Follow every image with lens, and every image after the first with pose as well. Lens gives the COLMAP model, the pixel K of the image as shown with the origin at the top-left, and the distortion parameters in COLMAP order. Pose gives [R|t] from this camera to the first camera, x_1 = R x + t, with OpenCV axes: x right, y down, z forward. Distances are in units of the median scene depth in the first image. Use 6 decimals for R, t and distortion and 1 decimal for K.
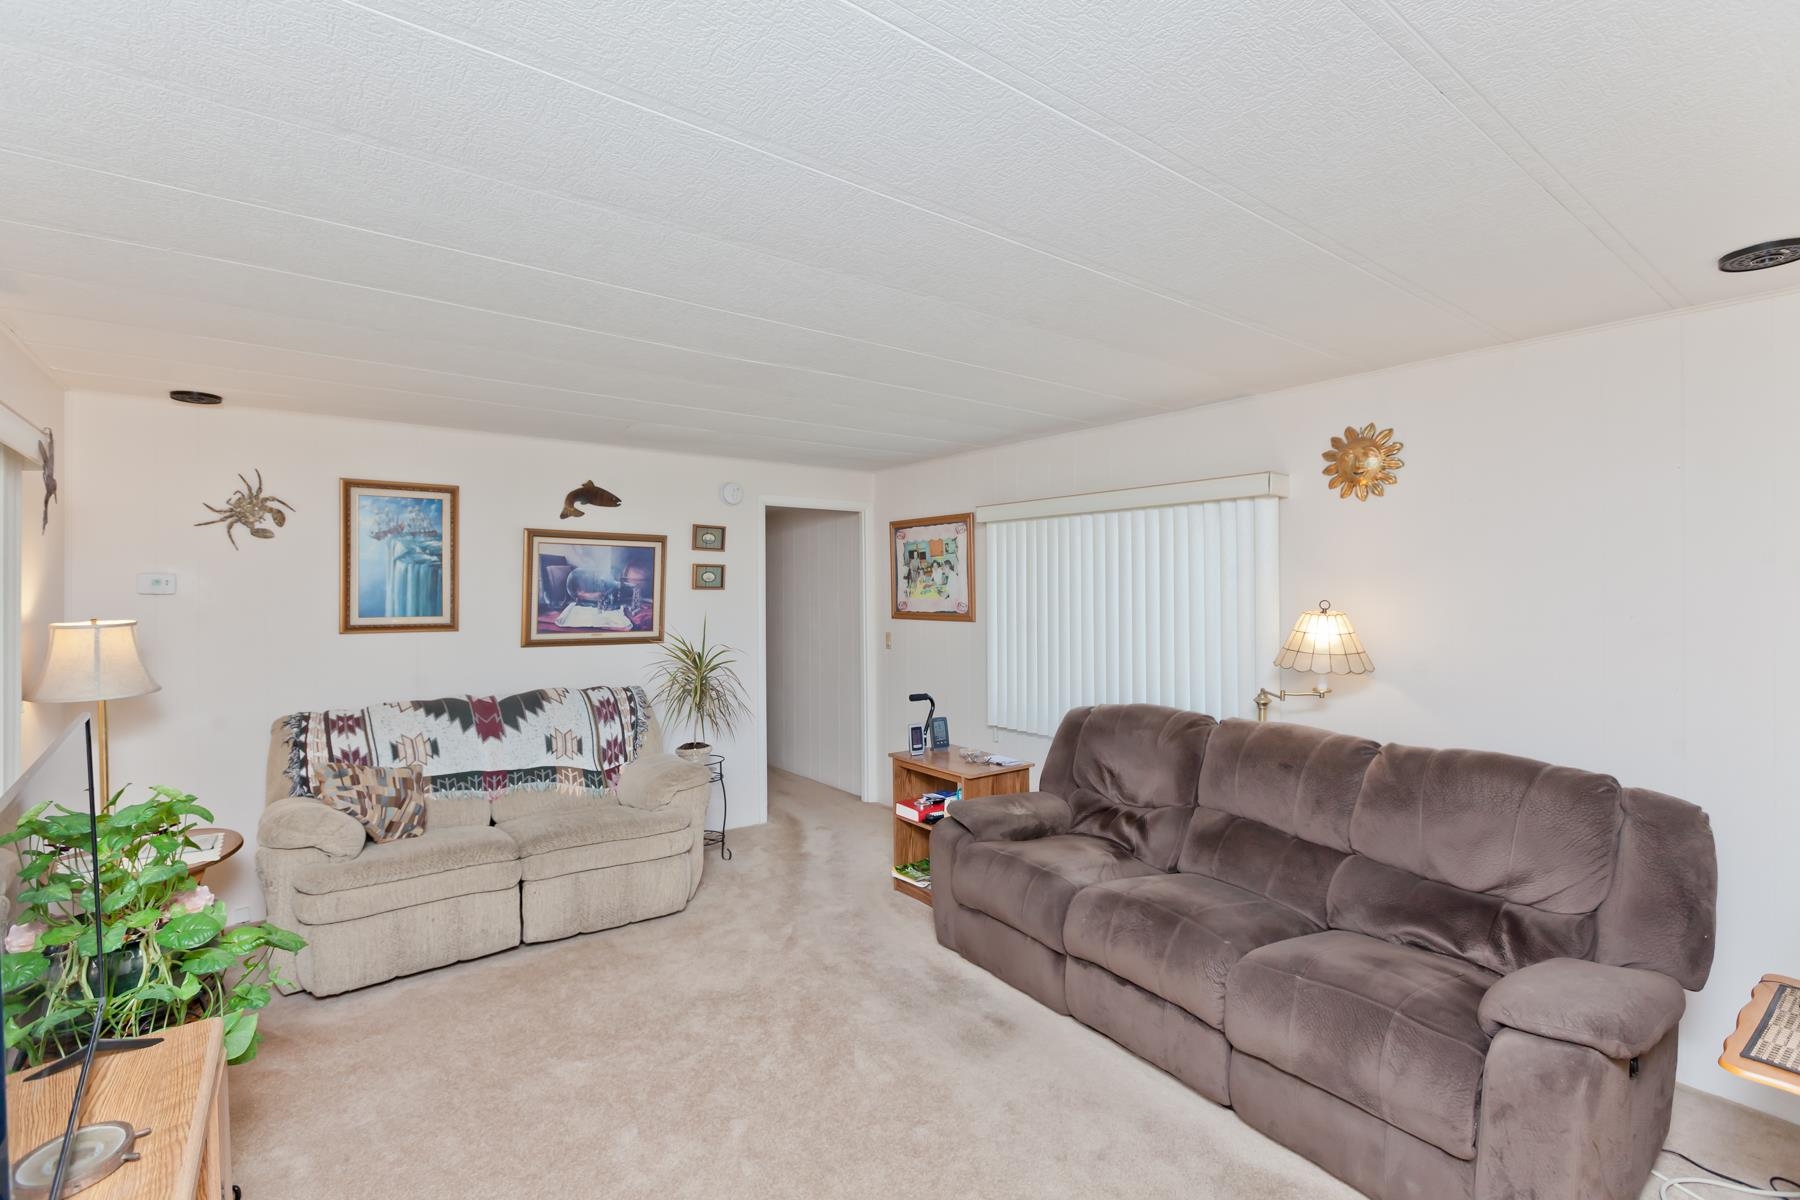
lens RADIAL K [[809.6, 0, 890.8], [0, 809.6, 585.9], [0, 0, 1]] dist [0.001478, -0.000046]
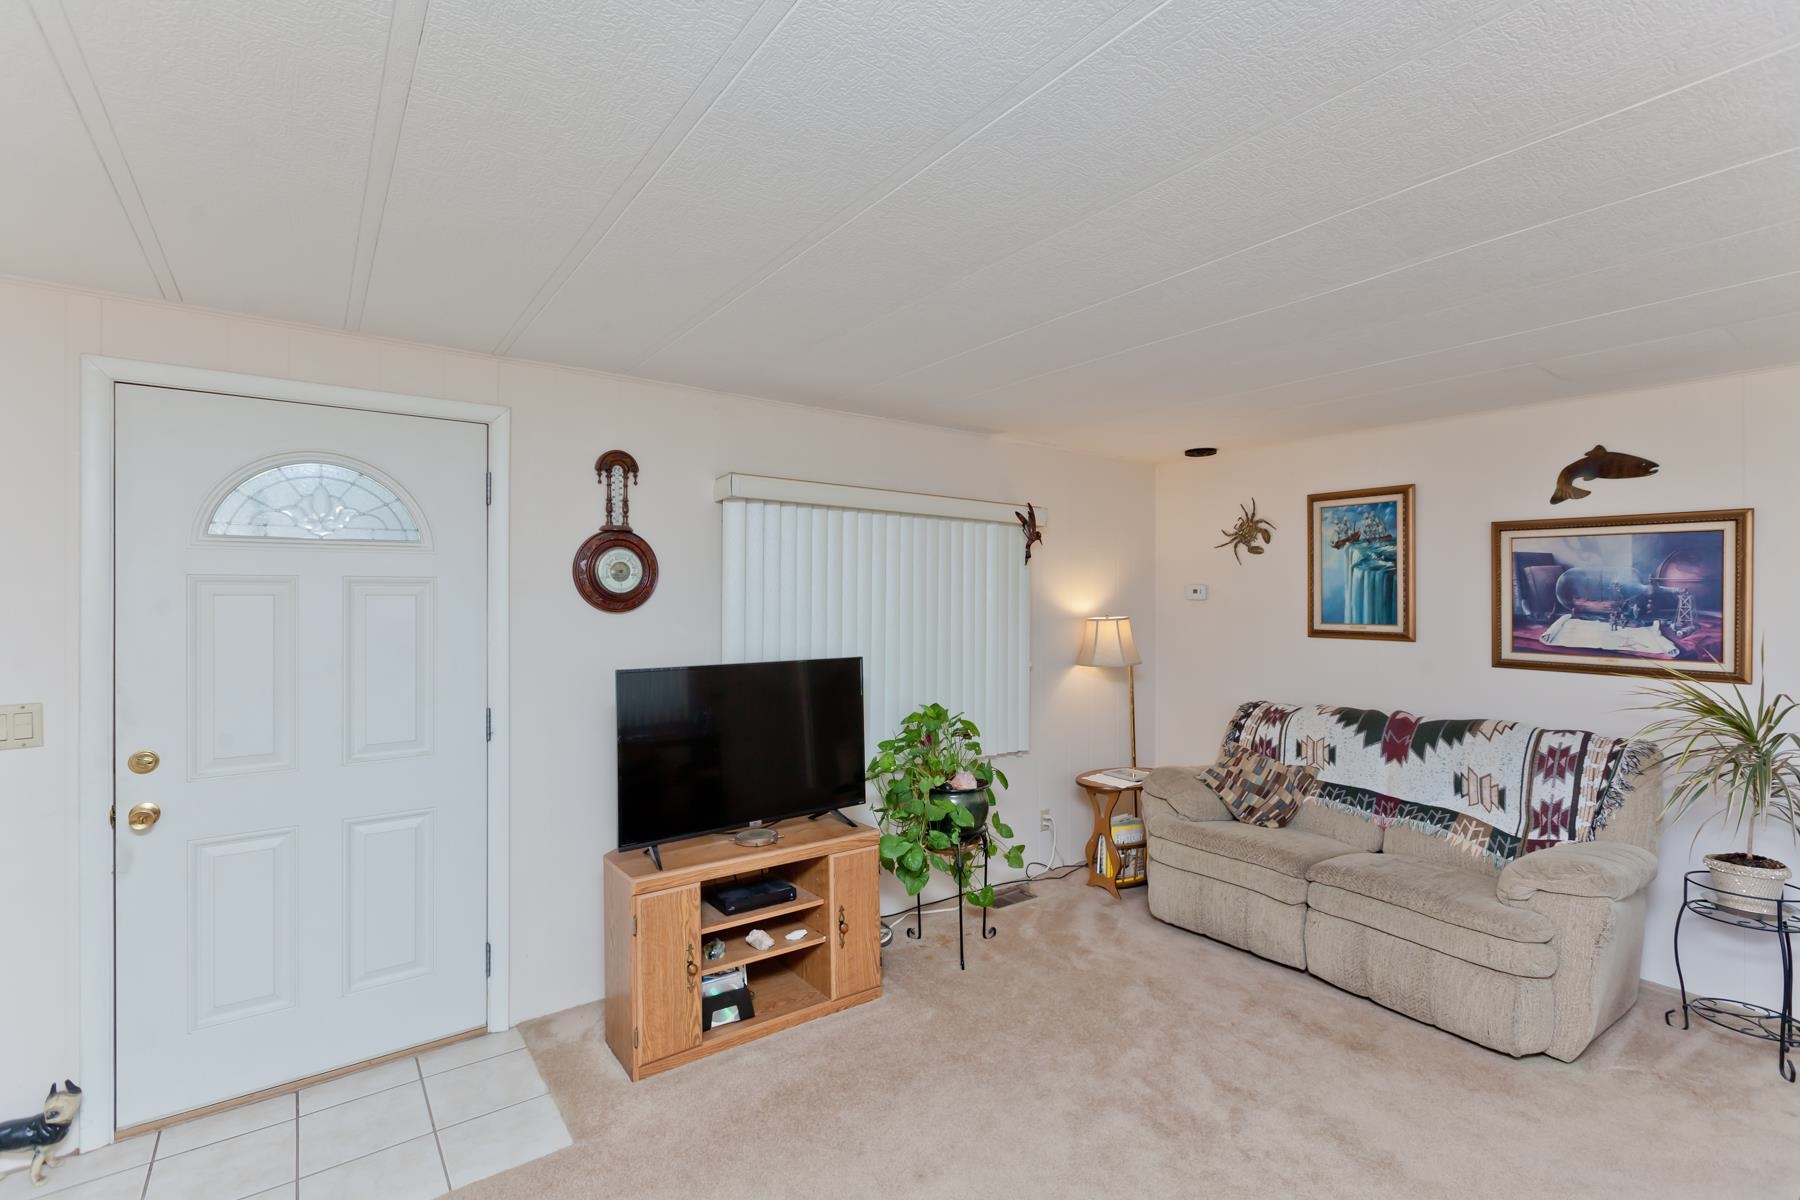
lens RADIAL K [[813.1, 0, 890.6], [0, 813.1, 598.1], [0, 0, 1]] dist [0.002521, -0.001136]
pose [[-0.015835, 0.002158, -0.999872, 0.408360], [0.003297, 0.999992, 0.002106, 0.002257], [0.999869, -0.003264, -0.015842, 0.430333]]
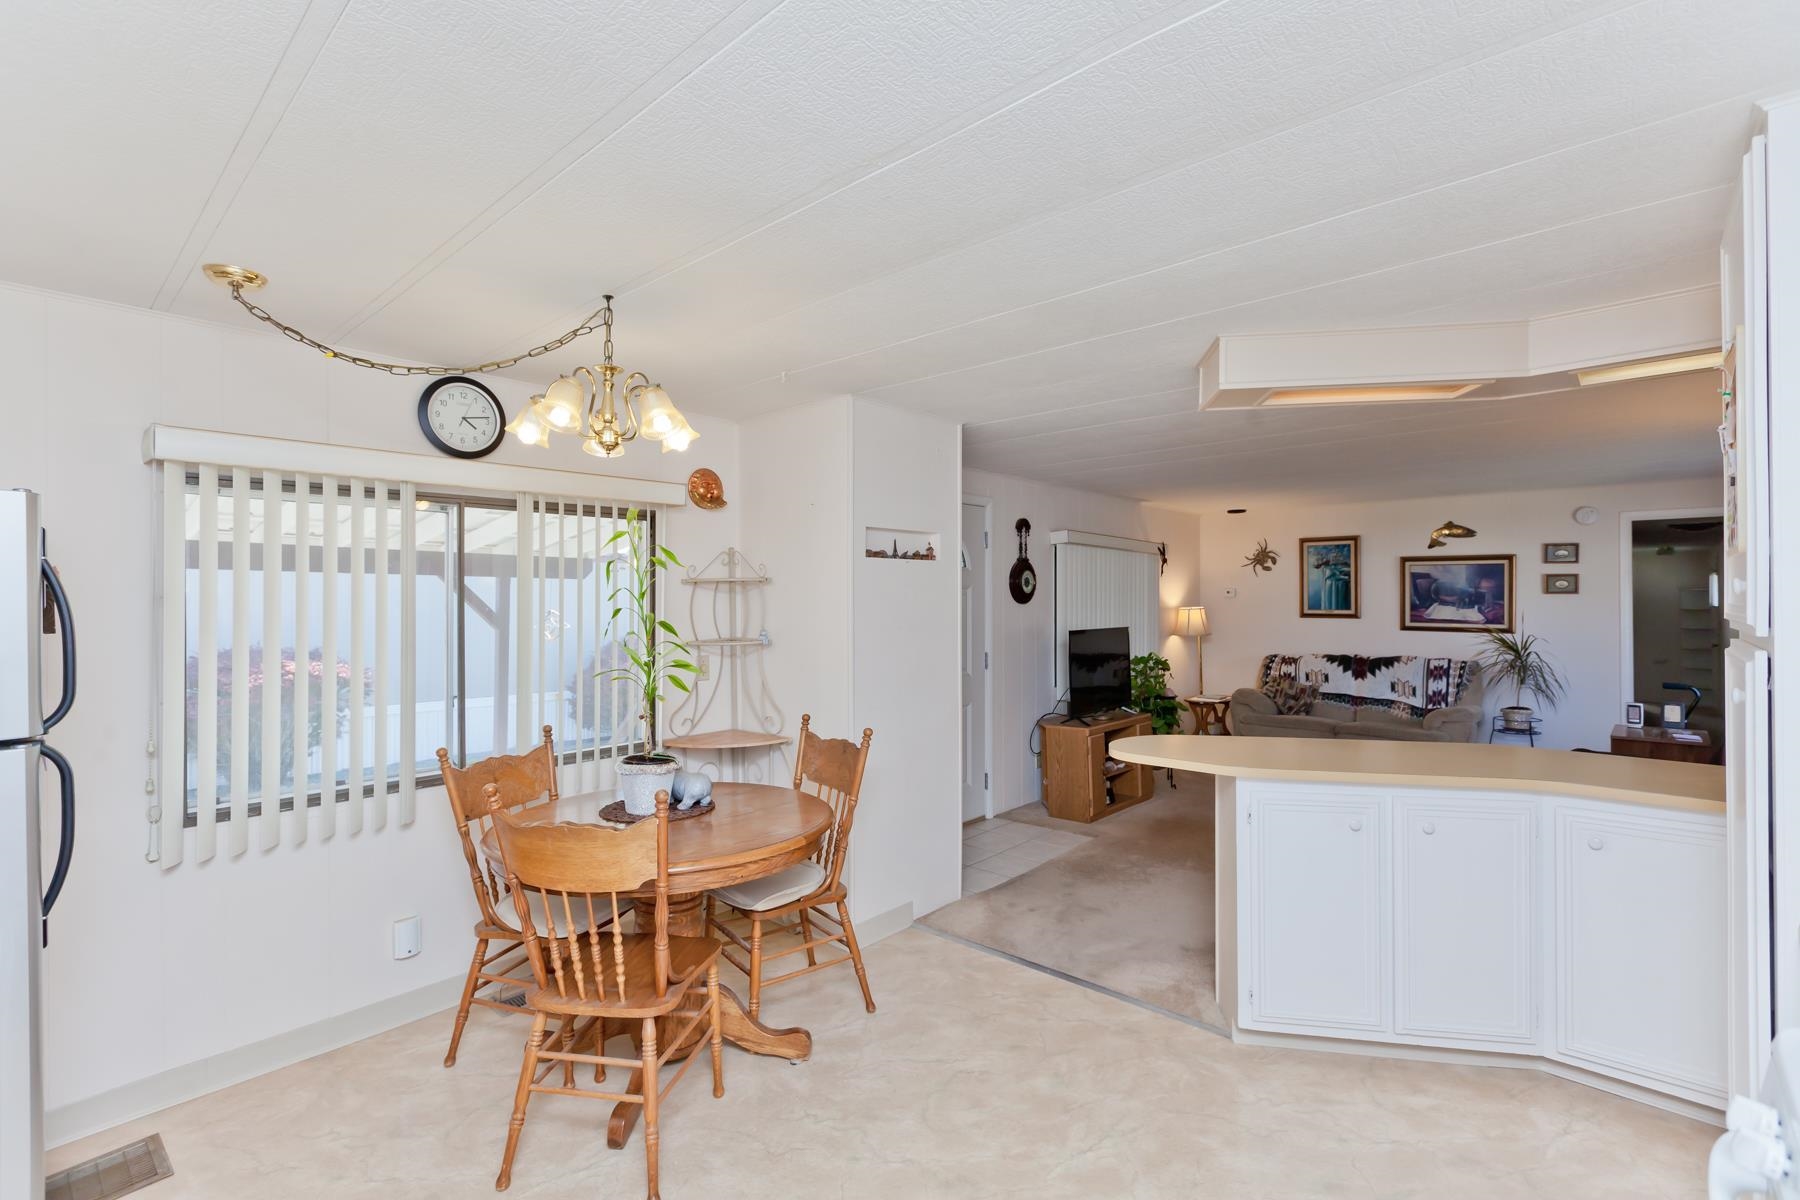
lens RADIAL K [[813.1, 0, 890.6], [0, 813.1, 598.1], [0, 0, 1]] dist [0.002521, -0.001136]
pose [[0.189796, -0.000995, -0.981823, 1.015975], [0.006496, 0.999979, 0.000242, 0.004685], [0.981802, -0.006423, 0.189798, -0.331321]]
